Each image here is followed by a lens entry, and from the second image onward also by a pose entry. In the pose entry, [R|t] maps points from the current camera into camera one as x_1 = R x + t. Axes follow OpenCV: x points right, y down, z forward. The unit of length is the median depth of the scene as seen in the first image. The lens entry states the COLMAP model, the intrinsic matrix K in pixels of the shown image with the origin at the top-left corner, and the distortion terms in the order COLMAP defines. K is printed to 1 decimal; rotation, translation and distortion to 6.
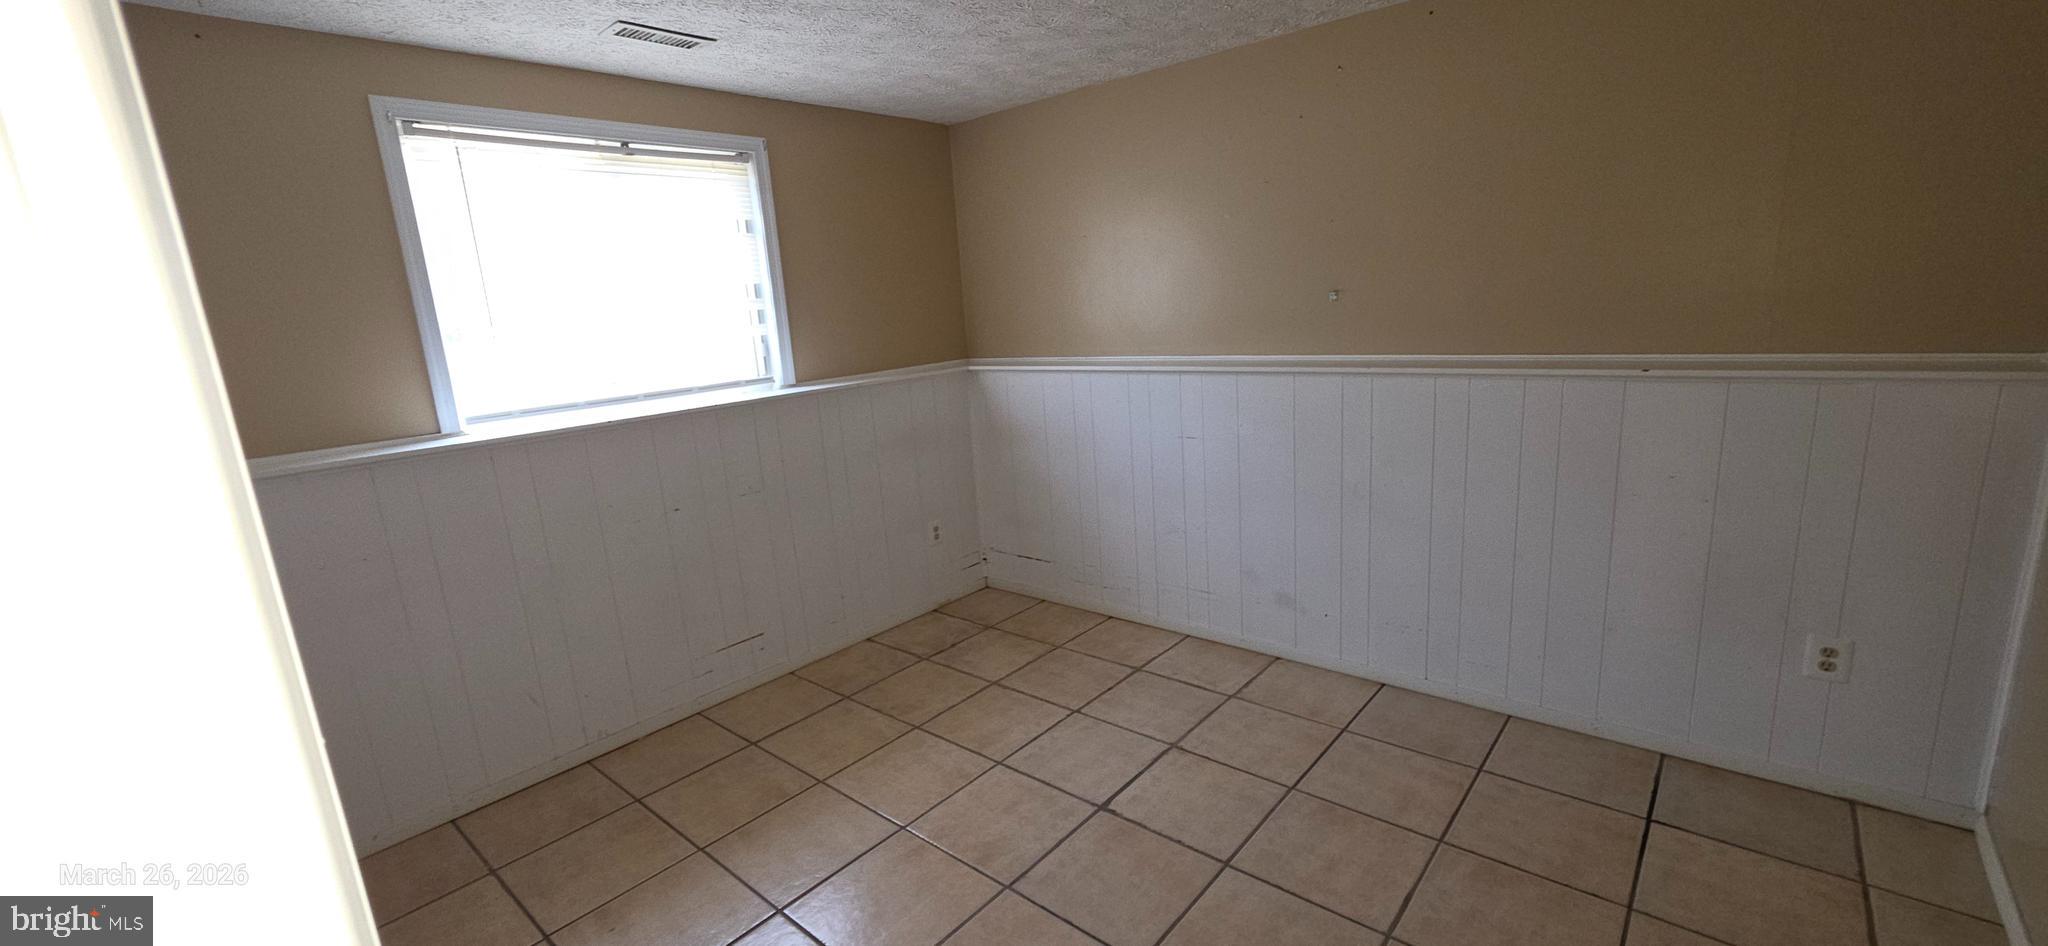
lens RADIAL K [[808.9, 0, 1027.8], [0, 808.9, 479.4], [0, 0, 1]] dist [0.015448, -0.001074]
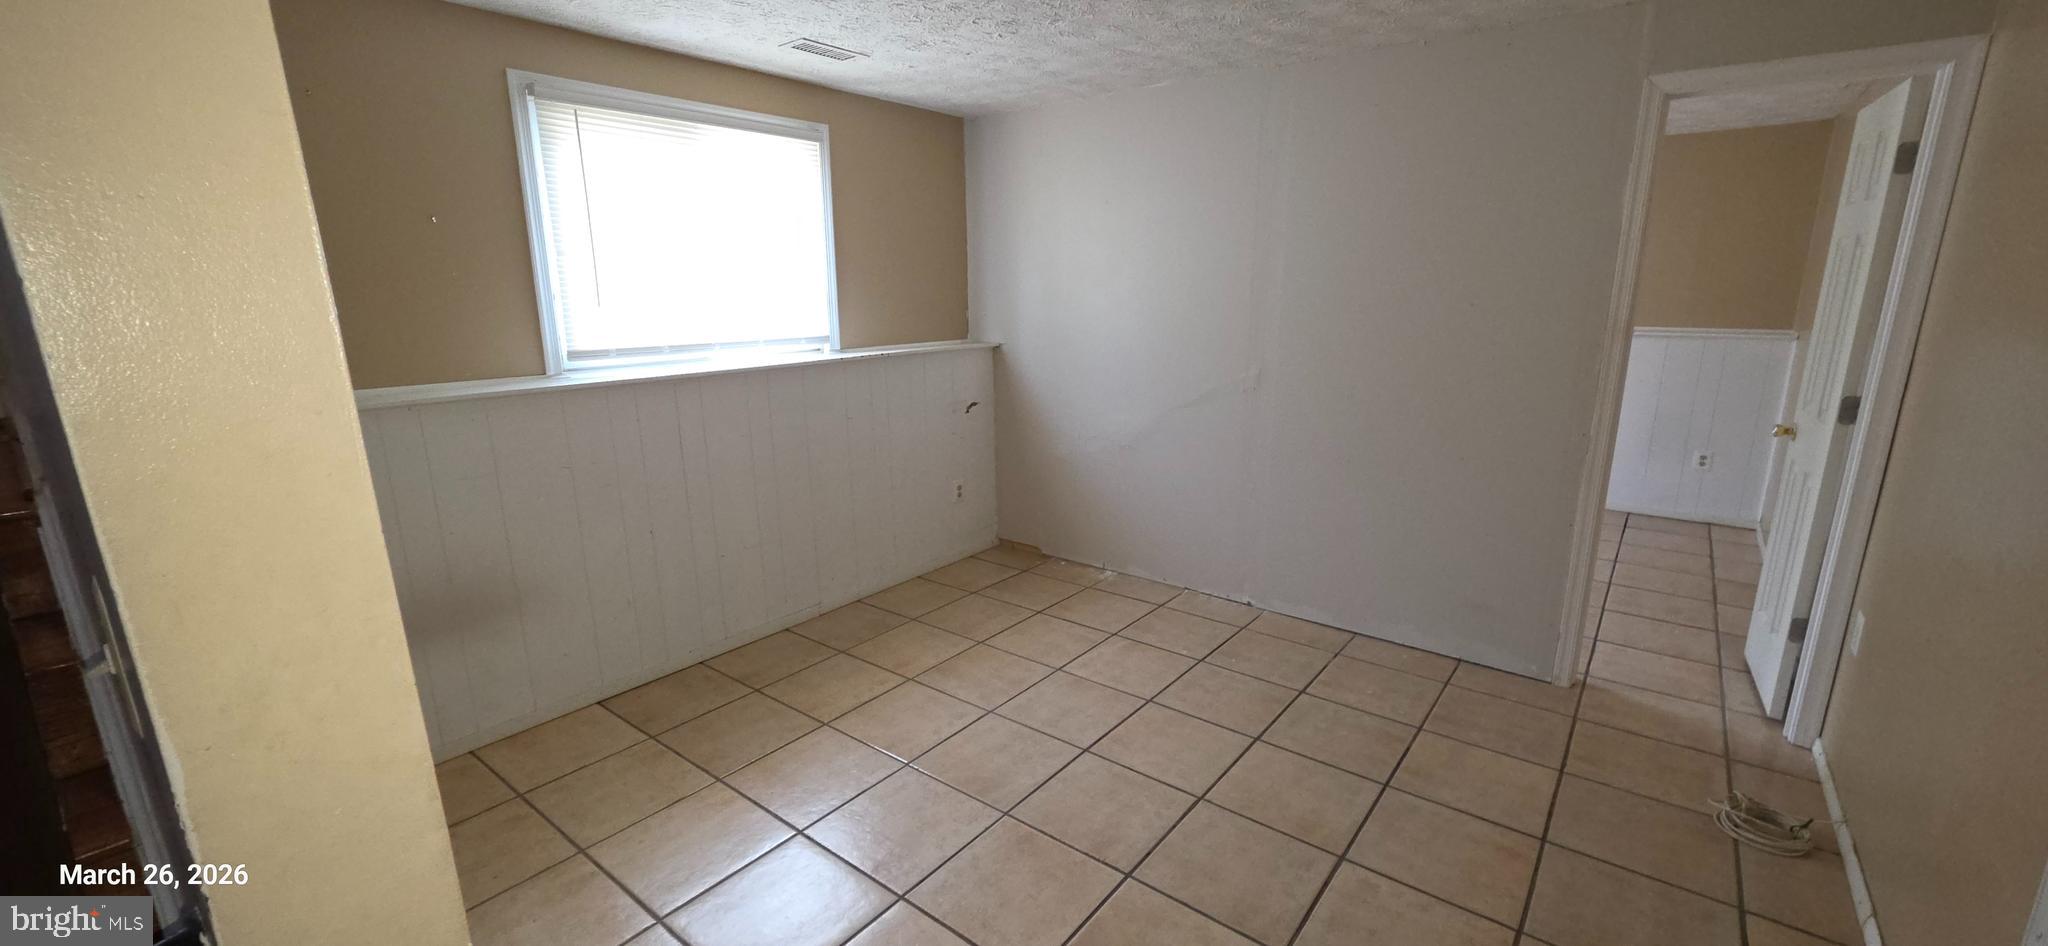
lens RADIAL K [[808.9, 0, 1023.1], [0, 808.9, 472.6], [0, 0, 1]] dist [0.015448, -0.001074]
pose [[0.997134, 0.043062, 0.062207, -0.101575], [-0.043516, 0.999035, 0.005970, 0.030967], [-0.061889, -0.008660, 0.998045, -0.111427]]
